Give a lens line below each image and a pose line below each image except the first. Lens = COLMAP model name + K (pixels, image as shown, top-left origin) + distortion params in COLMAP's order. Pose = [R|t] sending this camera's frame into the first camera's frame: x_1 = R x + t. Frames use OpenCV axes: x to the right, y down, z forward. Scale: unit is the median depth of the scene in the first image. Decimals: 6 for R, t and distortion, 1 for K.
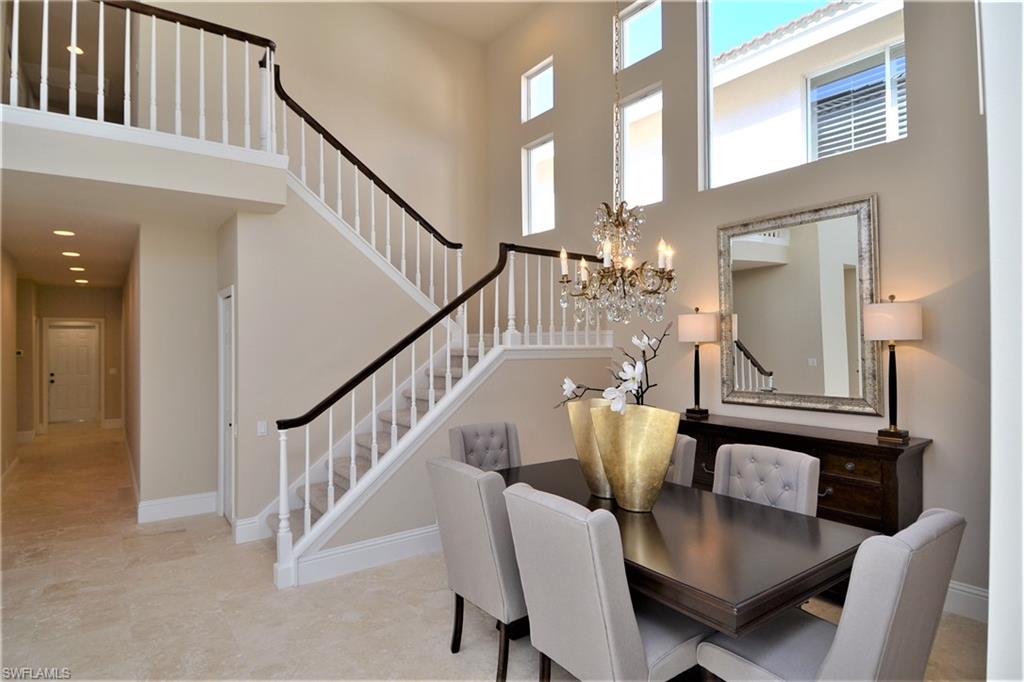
lens RADIAL K [[540.4, 0, 498.7], [0, 540.4, 338.8], [0, 0, 1]] dist [0.049540, -0.051193]
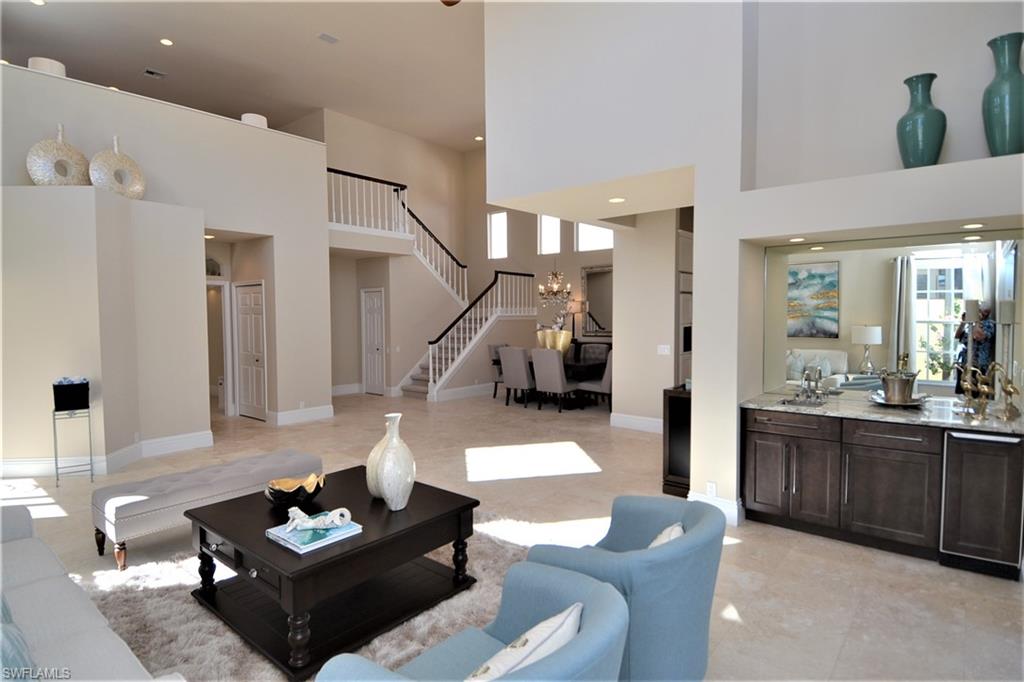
lens RADIAL K [[540.4, 0, 498.7], [0, 540.4, 338.8], [0, 0, 1]] dist [0.049540, -0.051193]
pose [[0.970452, -0.011077, 0.241040, -0.597428], [-0.001345, 0.998682, 0.051308, -0.000031], [-0.241290, -0.050116, 0.969158, -1.401544]]
